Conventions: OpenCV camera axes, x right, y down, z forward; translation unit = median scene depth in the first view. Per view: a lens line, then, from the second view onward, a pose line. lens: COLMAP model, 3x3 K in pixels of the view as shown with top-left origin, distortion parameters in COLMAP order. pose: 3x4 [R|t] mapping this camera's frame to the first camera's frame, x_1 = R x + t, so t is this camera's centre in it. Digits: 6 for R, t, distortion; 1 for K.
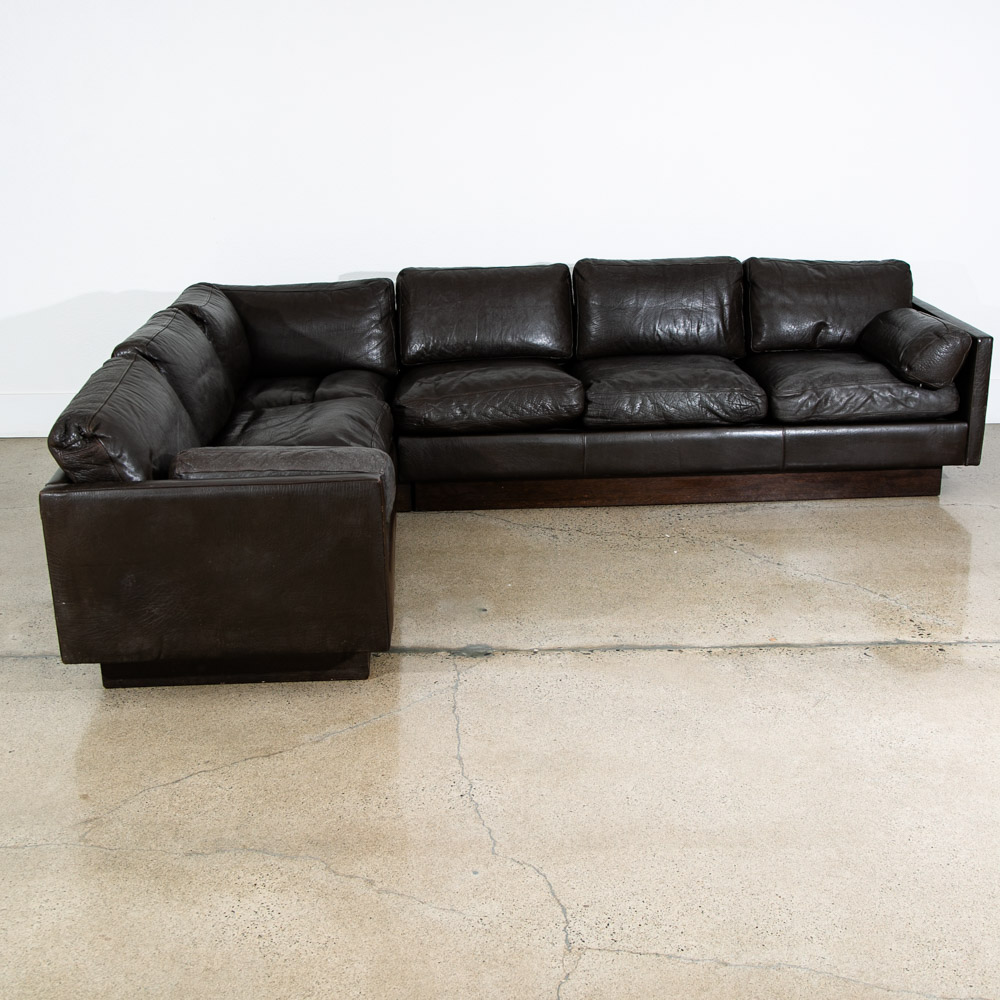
lens RADIAL K [[1441.2, 0, 500.0], [0, 1441.2, 500.0], [0, 0, 1]] dist [-0.006641, 0.079150]
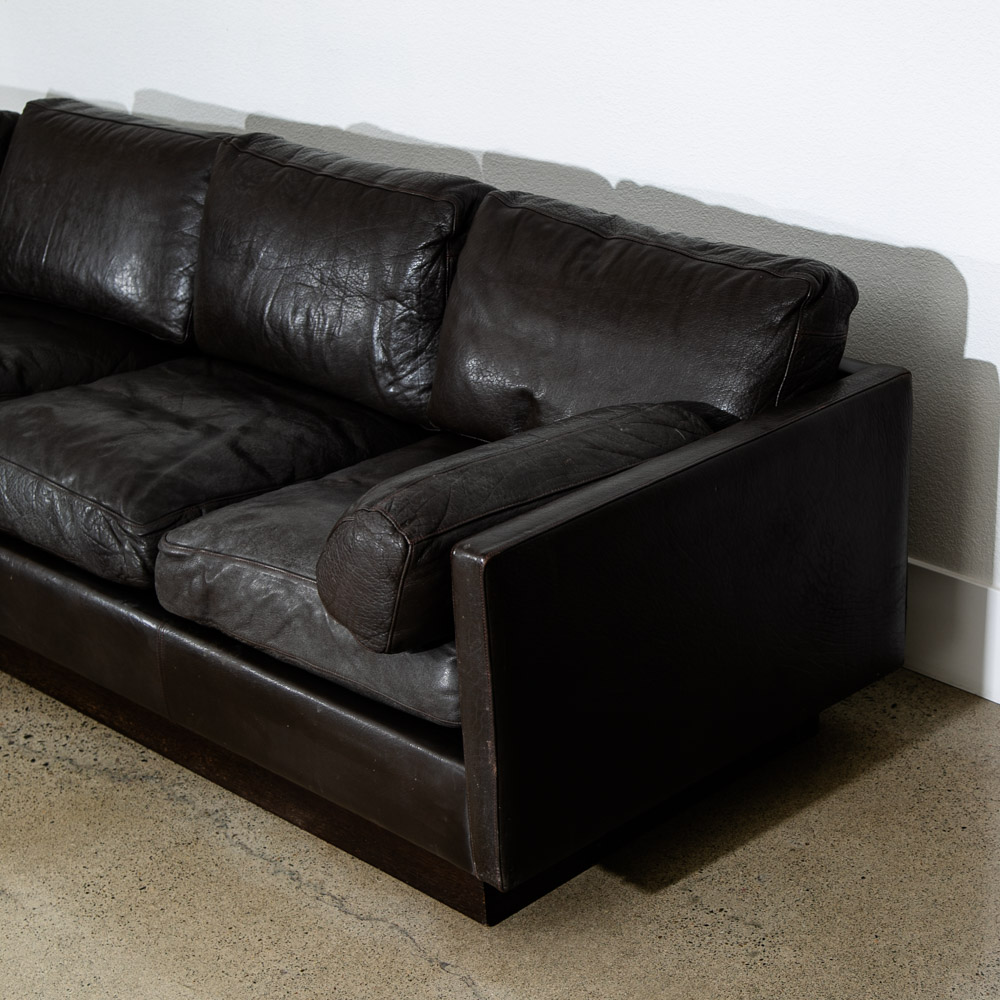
lens RADIAL K [[2259.0, 0, 500.0], [0, 2259.0, 500.0], [0, 0, 1]] dist [0.386589, -0.118670]
pose [[0.639819, 0.257424, -0.724130, 0.724057], [-0.186777, 0.966068, 0.178401, -0.219632], [0.745484, 0.021107, 0.666189, 0.642285]]
